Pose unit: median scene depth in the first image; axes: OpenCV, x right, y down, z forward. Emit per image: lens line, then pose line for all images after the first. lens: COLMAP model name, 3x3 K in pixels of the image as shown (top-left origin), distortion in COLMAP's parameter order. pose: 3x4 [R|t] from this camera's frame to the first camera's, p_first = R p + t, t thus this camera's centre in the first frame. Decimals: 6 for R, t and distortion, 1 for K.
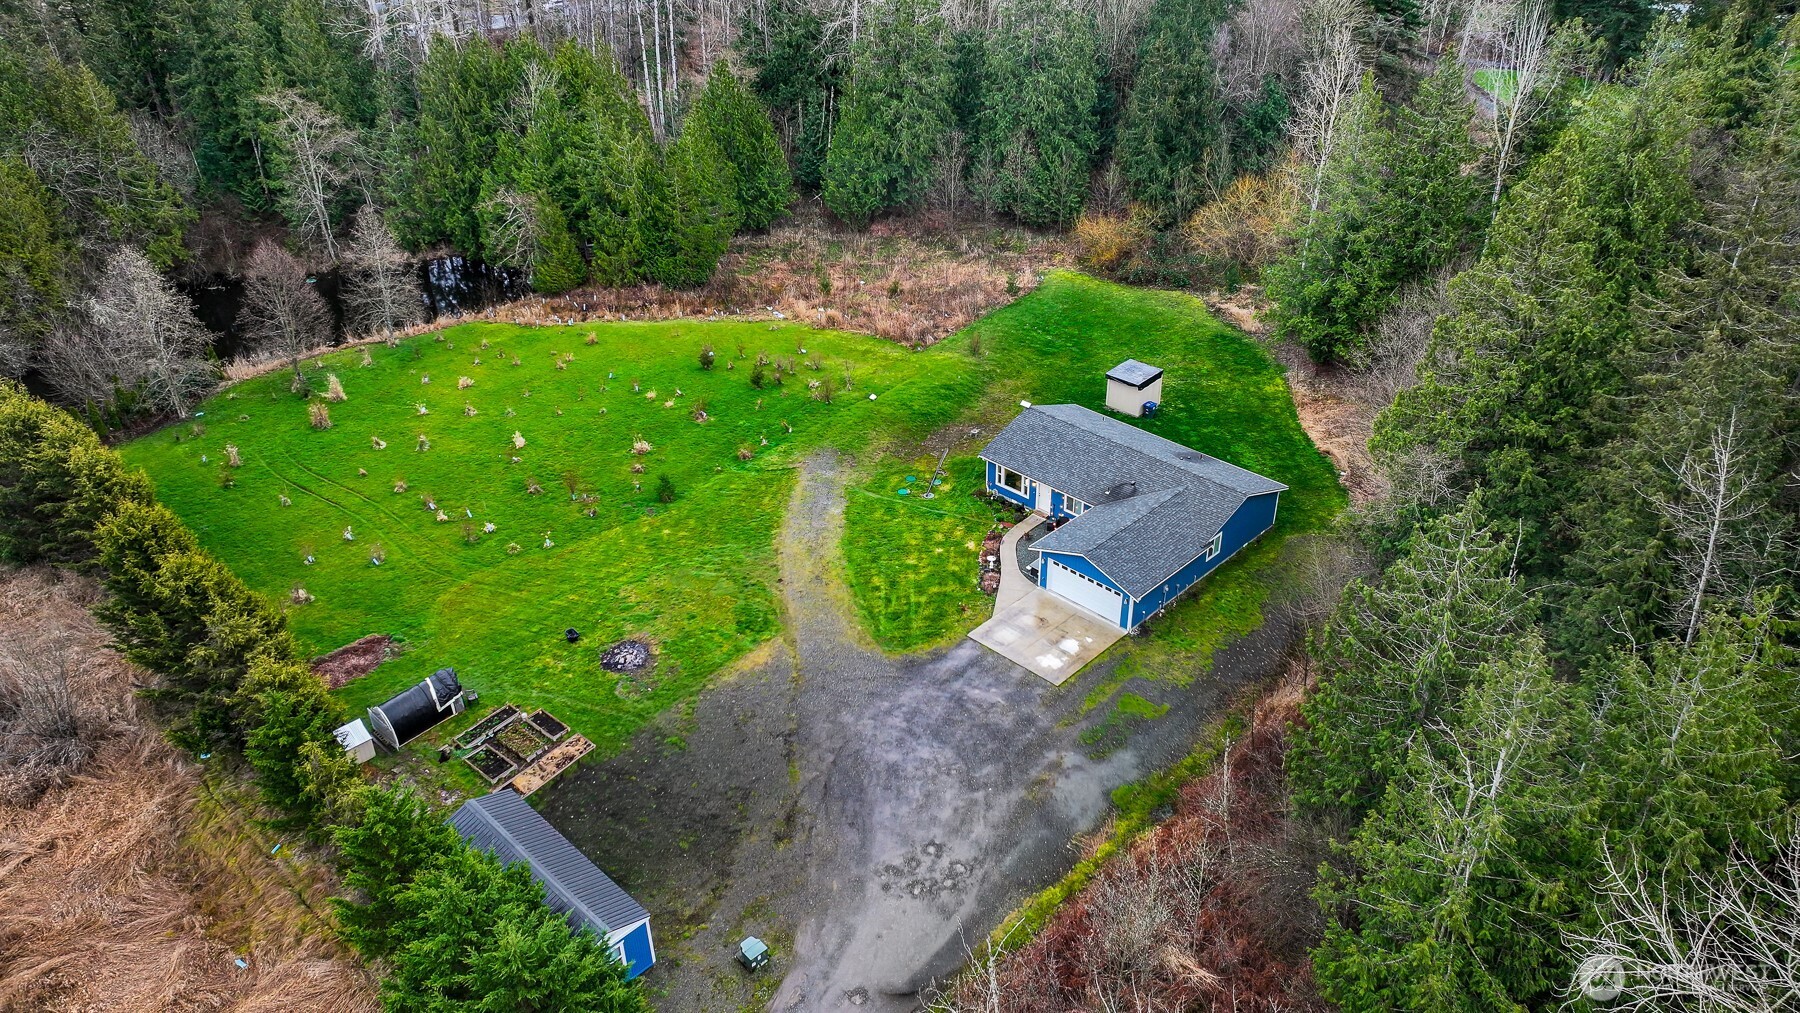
lens RADIAL K [[1248.6, 0, 900.0], [0, 1248.6, 506.5], [0, 0, 1]] dist [0.003037, -0.001434]
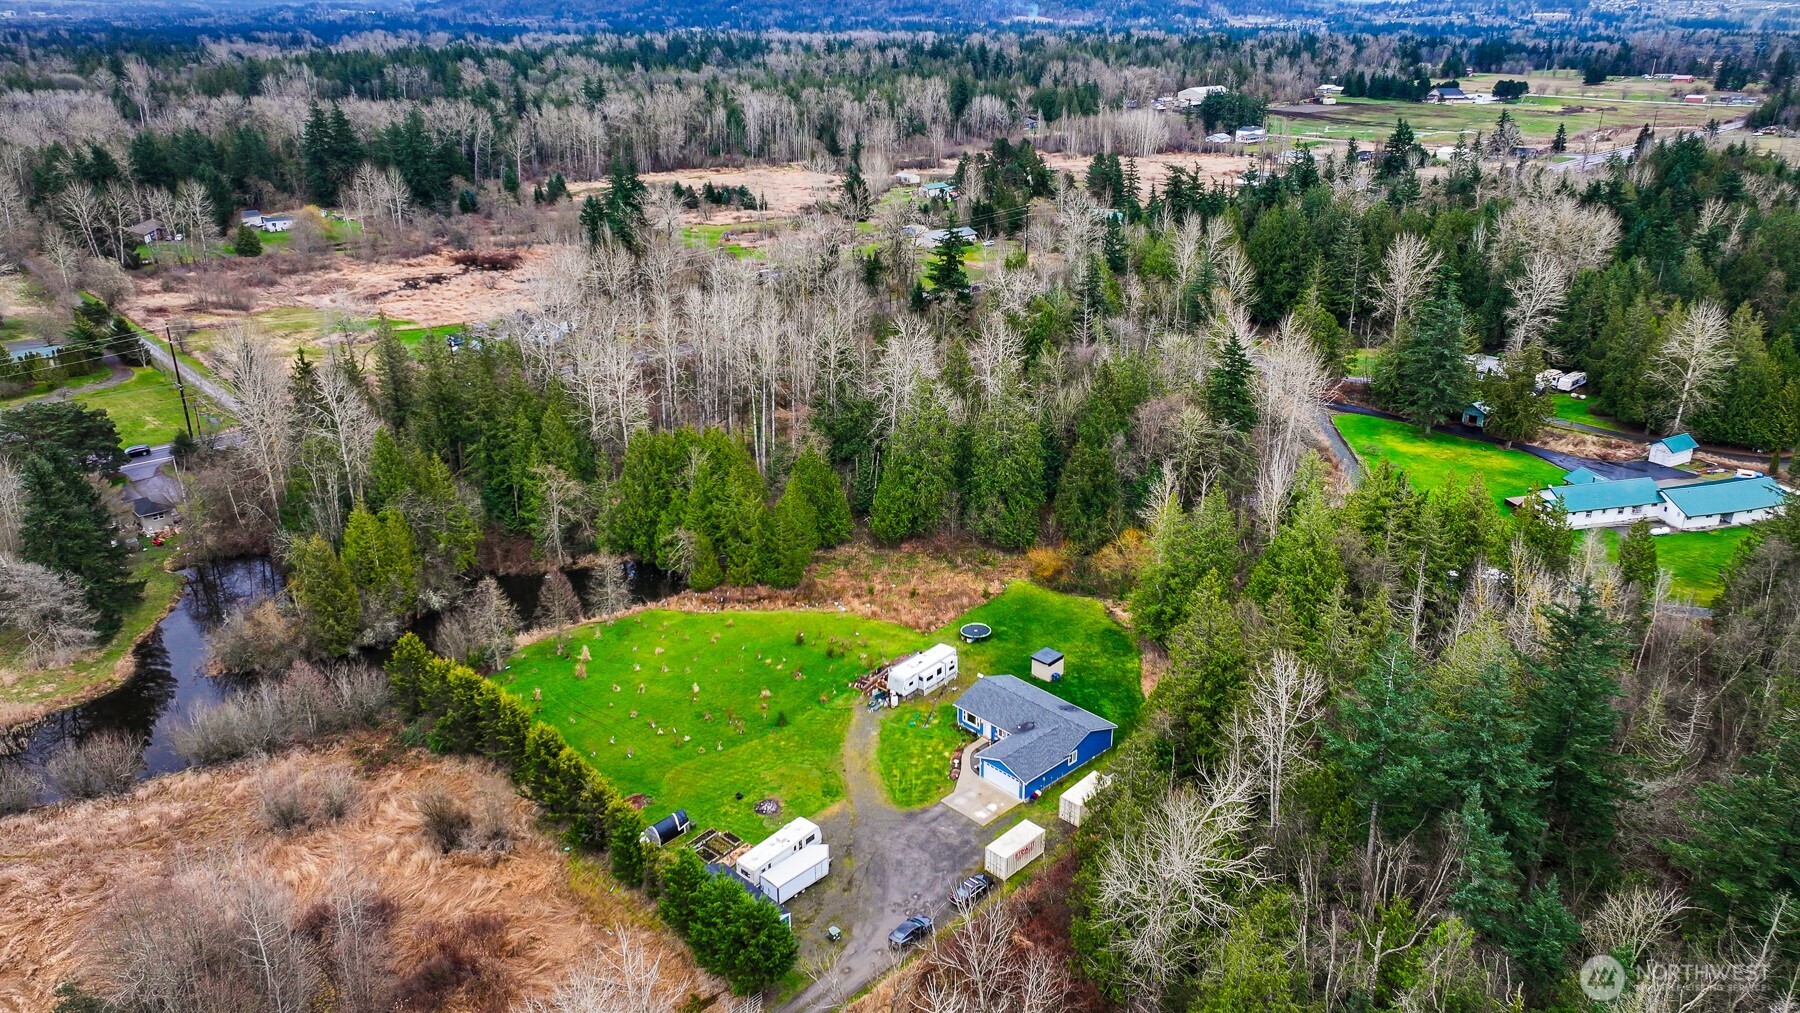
lens RADIAL K [[1248.6, 0, 900.0], [0, 1248.6, 506.5], [0, 0, 1]] dist [0.003037, -0.001434]
pose [[0.999358, 0.016611, -0.031737, 0.028949], [-0.021664, 0.985856, -0.166190, -0.015759], [0.028528, 0.166771, 0.985583, -0.643689]]
